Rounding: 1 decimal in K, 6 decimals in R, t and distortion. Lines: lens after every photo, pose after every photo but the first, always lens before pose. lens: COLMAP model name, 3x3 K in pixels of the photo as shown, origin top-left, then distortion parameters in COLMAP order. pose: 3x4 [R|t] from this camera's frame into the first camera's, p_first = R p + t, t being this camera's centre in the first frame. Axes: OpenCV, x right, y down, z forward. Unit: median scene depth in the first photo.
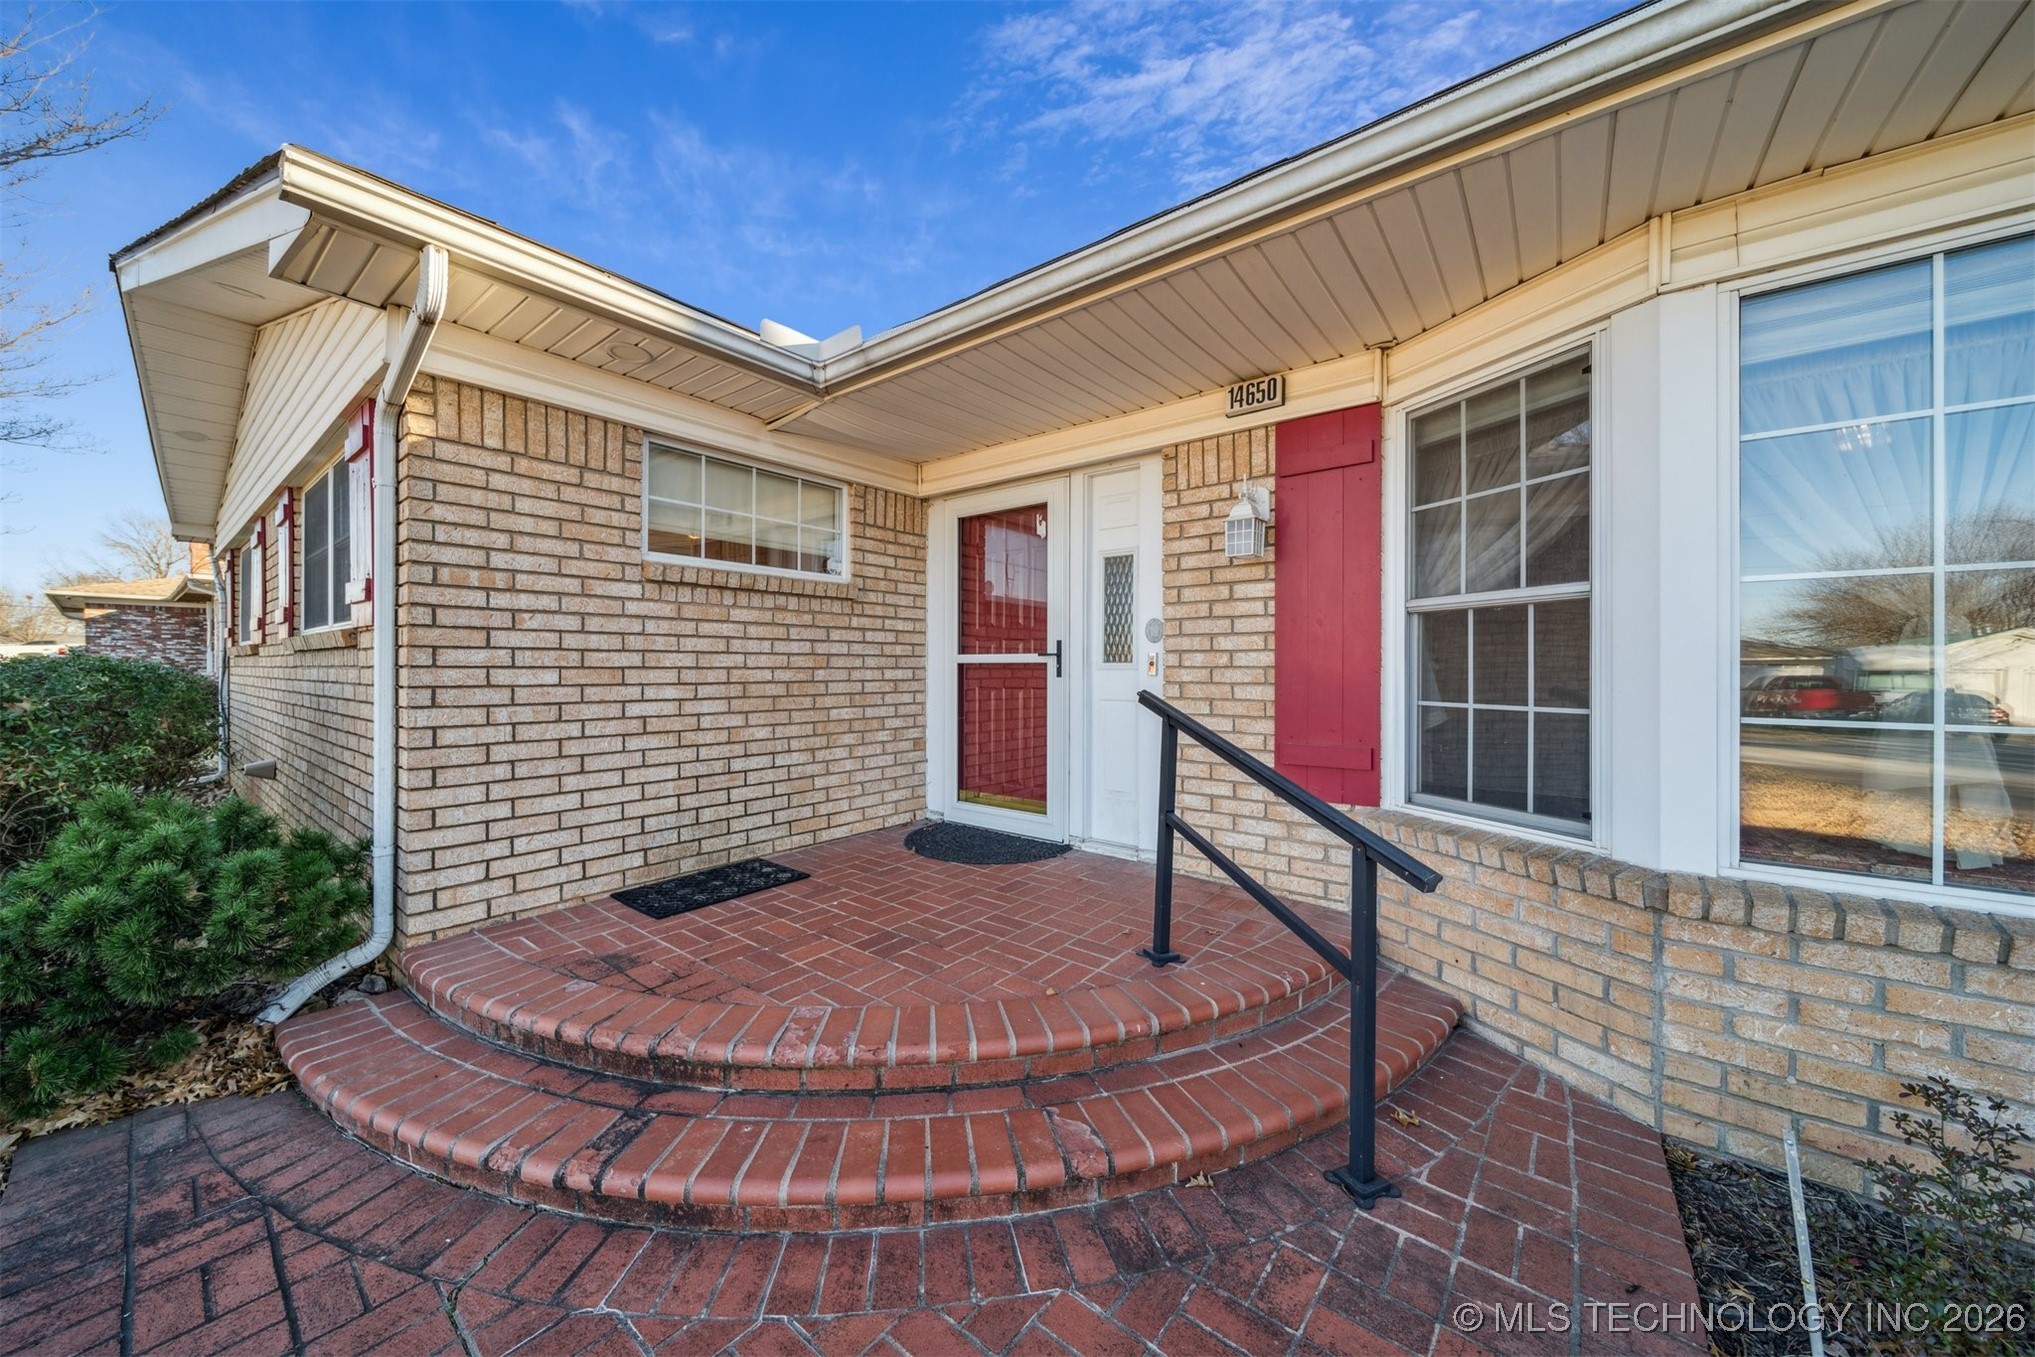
lens RADIAL K [[722.4, 0, 1001.6], [0, 722.4, 663.9], [0, 0, 1]] dist [-0.001059, -0.000200]
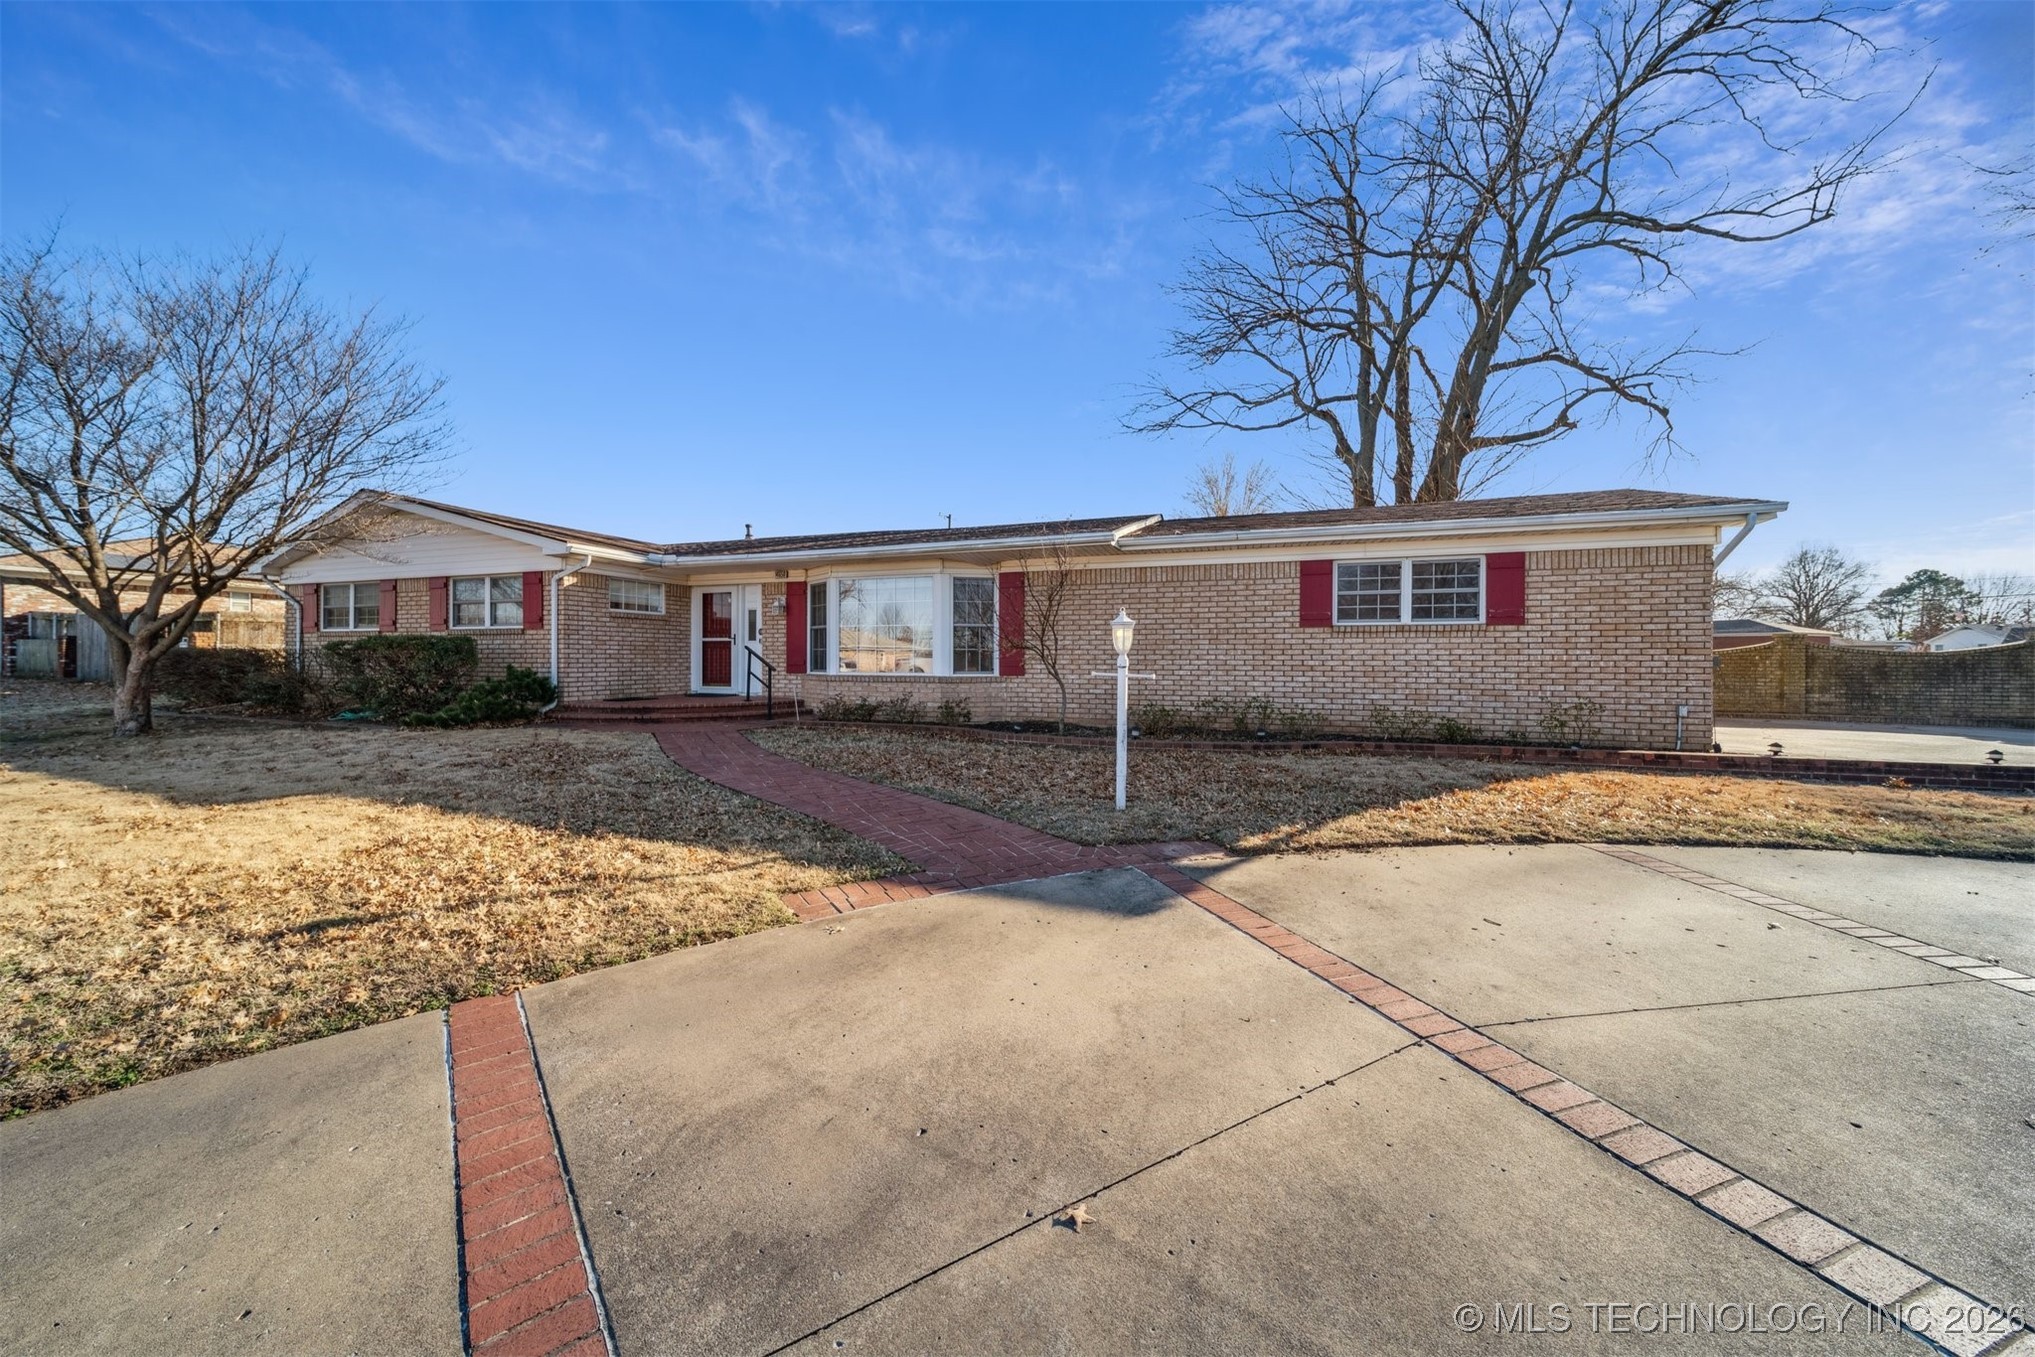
lens RADIAL K [[722.4, 0, 1001.6], [0, 722.4, 663.9], [0, 0, 1]] dist [-0.001059, -0.000200]
pose [[0.945281, 0.000031, 0.326259, 0.162666], [-0.004119, 0.999921, 0.011839, 0.063580], [-0.326233, -0.012535, 0.945206, -2.682241]]
